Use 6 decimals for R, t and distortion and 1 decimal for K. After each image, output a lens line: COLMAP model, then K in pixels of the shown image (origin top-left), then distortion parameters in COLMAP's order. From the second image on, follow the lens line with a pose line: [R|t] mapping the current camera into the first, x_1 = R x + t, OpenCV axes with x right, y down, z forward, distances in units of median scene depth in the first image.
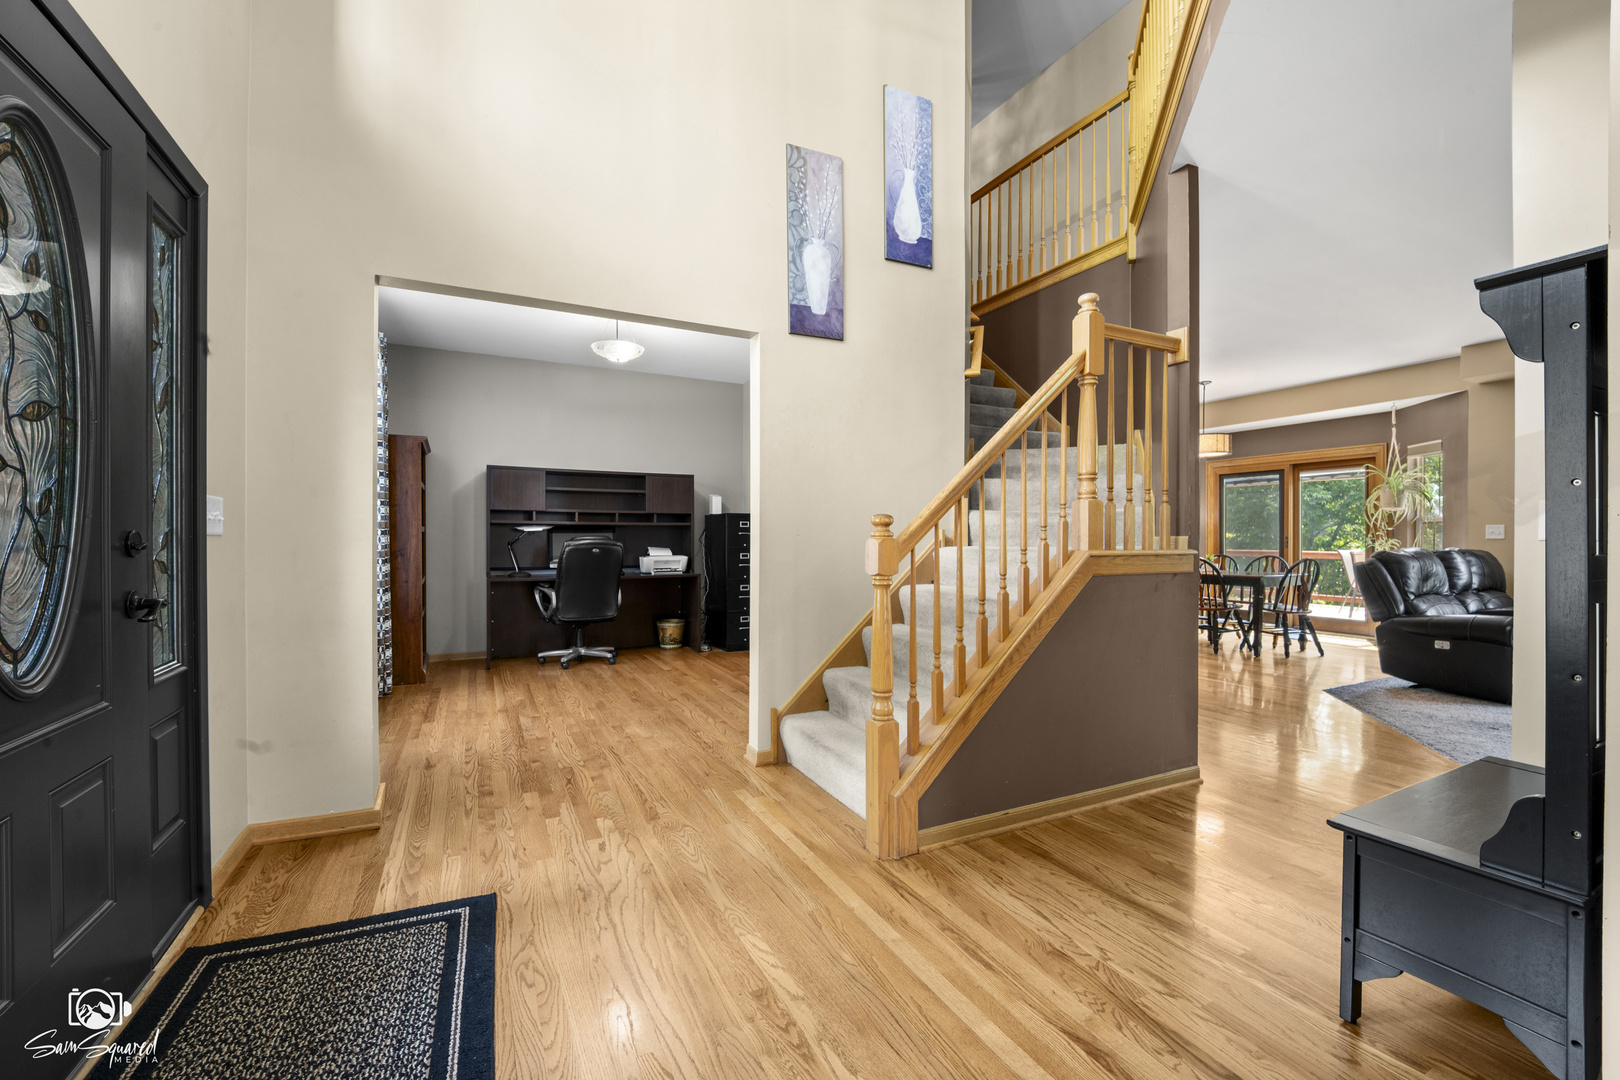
lens RADIAL K [[668.4, 0, 810.0], [0, 668.4, 540.0], [0, 0, 1]] dist [-0.000704, -0.000500]
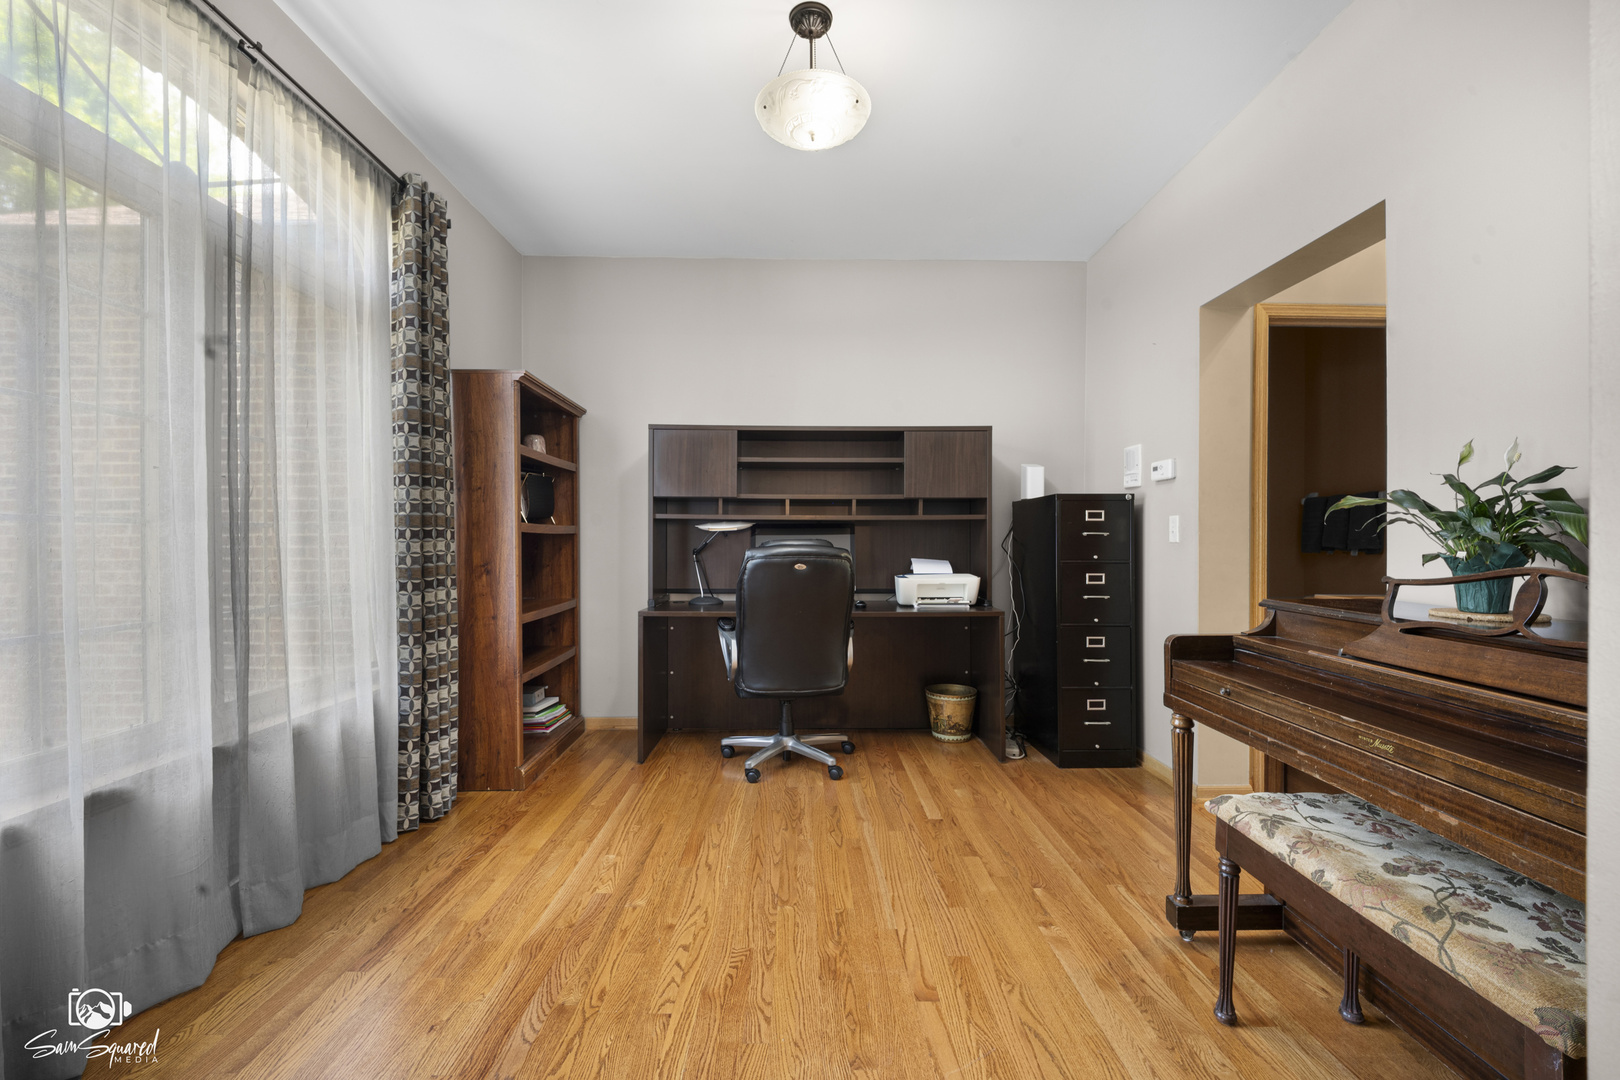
lens RADIAL K [[668.4, 0, 810.0], [0, 668.4, 540.0], [0, 0, 1]] dist [-0.000704, -0.000500]
pose [[0.901783, -0.002435, -0.432182, -0.074438], [0.000562, 0.999990, -0.004461, -0.002868], [0.432188, 0.003780, 0.901775, 0.459683]]
